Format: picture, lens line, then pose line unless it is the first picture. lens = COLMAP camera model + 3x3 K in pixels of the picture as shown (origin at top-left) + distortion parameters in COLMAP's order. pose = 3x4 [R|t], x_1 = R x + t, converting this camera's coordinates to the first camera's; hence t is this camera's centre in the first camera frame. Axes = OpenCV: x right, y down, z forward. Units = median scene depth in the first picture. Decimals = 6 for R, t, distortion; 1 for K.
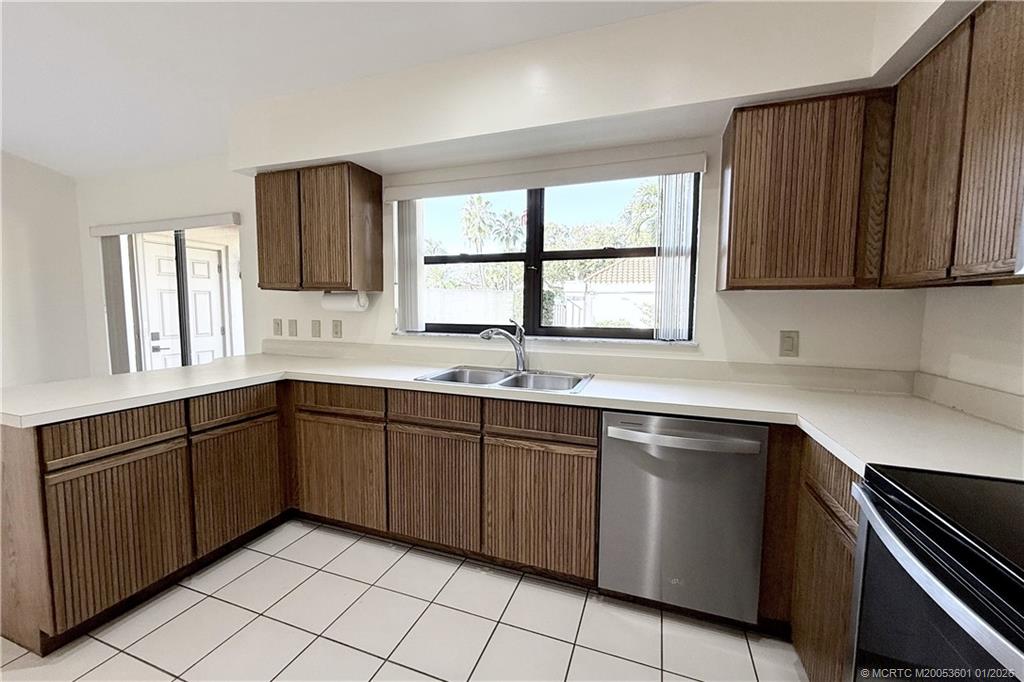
lens RADIAL K [[409.3, 0, 512.0], [0, 409.3, 337.8], [0, 0, 1]] dist [-0.000865, 0.000141]
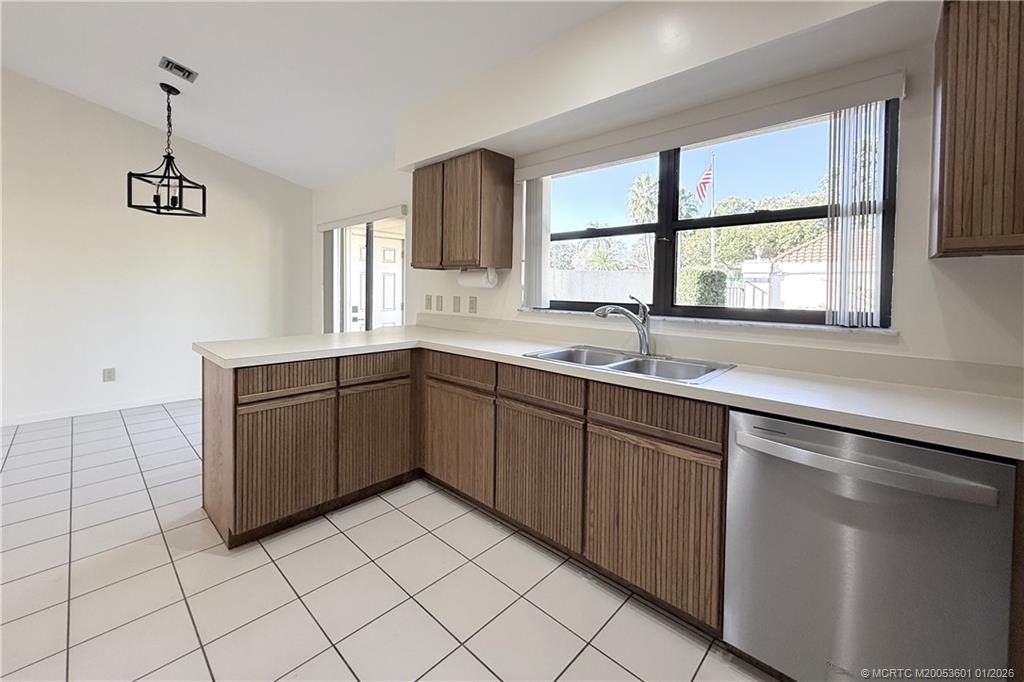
lens RADIAL K [[410.5, 0, 510.6], [0, 410.5, 295.5], [0, 0, 1]] dist [-0.000261, 0.000087]
pose [[0.919359, 0.011983, -0.393238, 0.111085], [-0.036962, 0.997746, -0.056010, 0.014417], [0.391680, 0.066029, 0.917729, 0.071377]]
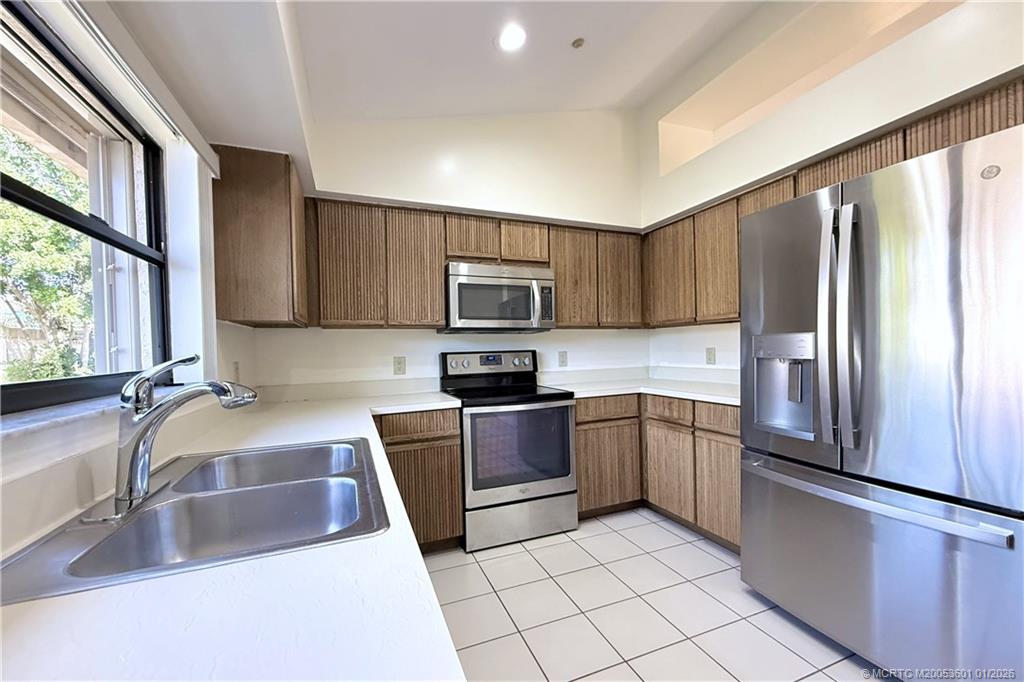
lens RADIAL K [[409.3, 0, 511.8], [0, 409.3, 350.9], [0, 0, 1]] dist [0.000250, 0.000103]
pose [[-0.665269, 0.000094, 0.746604, -0.527512], [0.073189, 0.995192, 0.065091, -0.056842], [-0.743008, 0.097946, -0.662077, 1.055977]]
